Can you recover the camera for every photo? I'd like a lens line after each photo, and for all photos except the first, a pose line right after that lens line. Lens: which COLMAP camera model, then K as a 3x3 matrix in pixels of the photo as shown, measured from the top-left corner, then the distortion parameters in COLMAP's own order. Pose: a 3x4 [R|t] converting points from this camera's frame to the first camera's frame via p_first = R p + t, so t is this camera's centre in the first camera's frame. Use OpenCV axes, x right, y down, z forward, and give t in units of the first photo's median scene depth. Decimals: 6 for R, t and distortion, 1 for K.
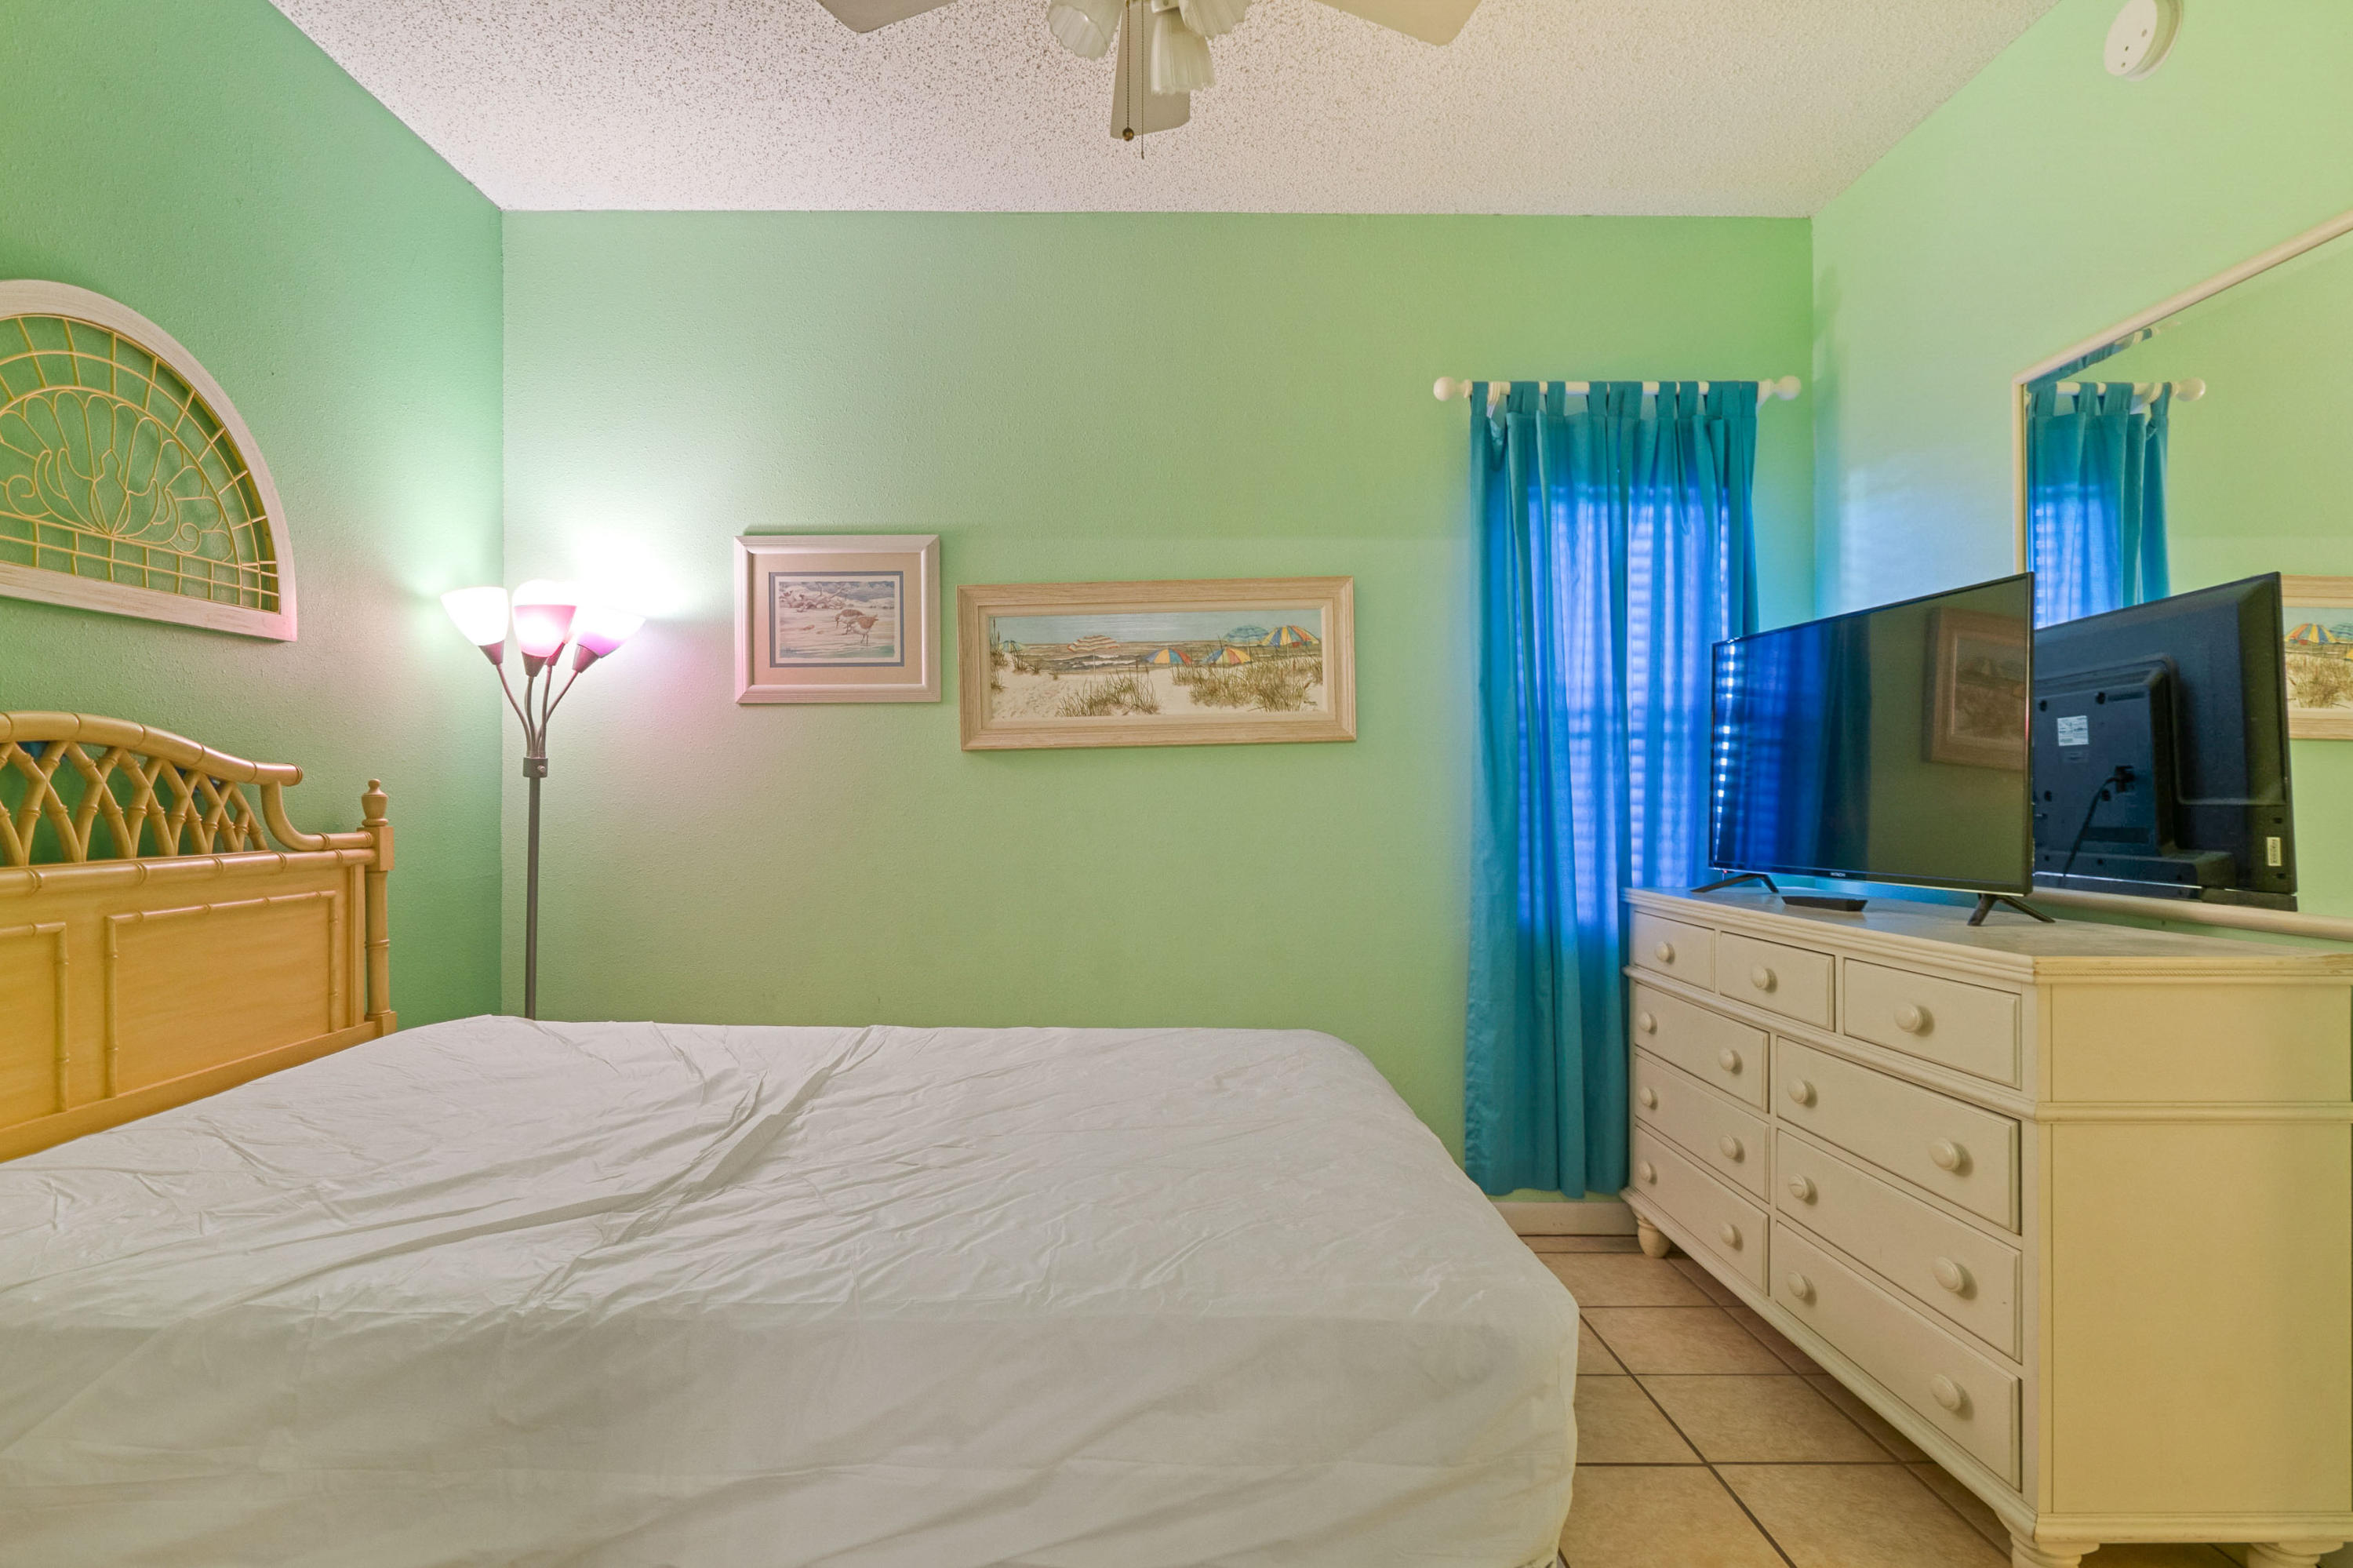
lens RADIAL K [[1224.3, 0, 1172.4], [0, 1224.3, 782.2], [0, 0, 1]] dist [-0.014990, -0.002064]
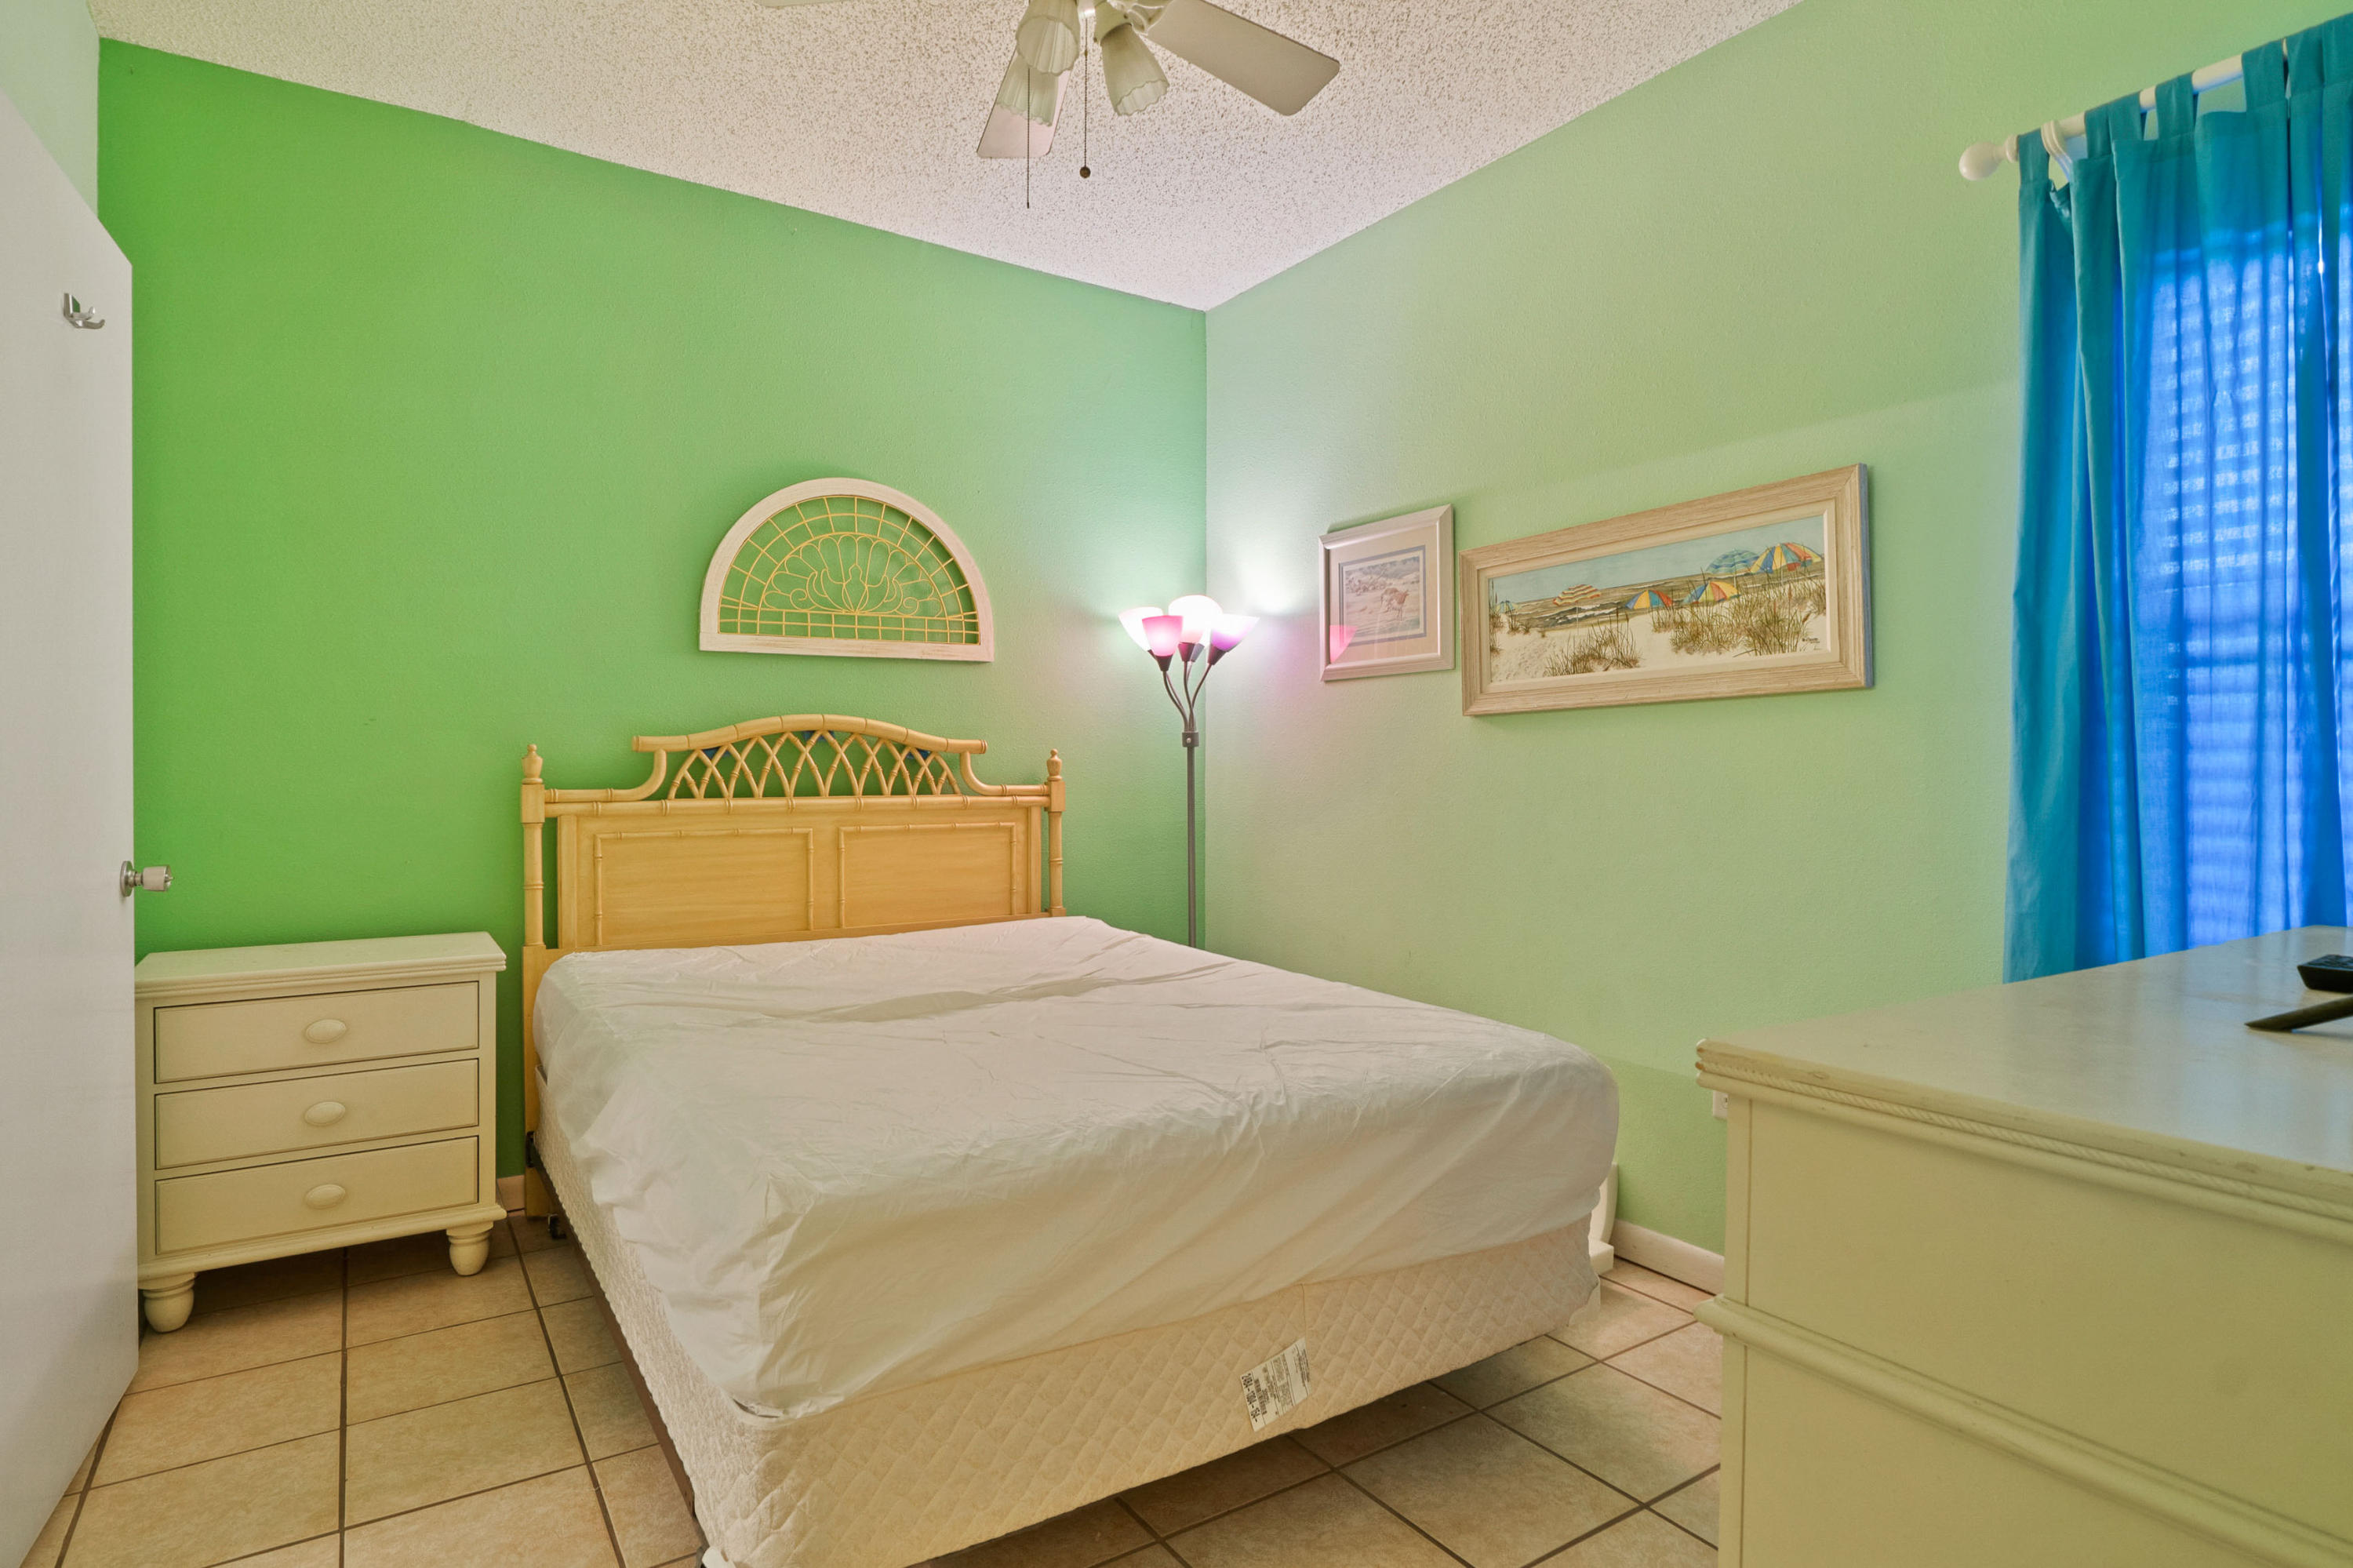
lens RADIAL K [[1224.3, 0, 1174.7], [0, 1224.3, 784.5], [0, 0, 1]] dist [-0.014990, -0.002064]
pose [[0.549690, 0.016463, -0.835206, 0.561688], [0.007659, 0.999664, 0.024746, 0.003683], [0.835333, -0.019999, 0.549380, 0.258018]]
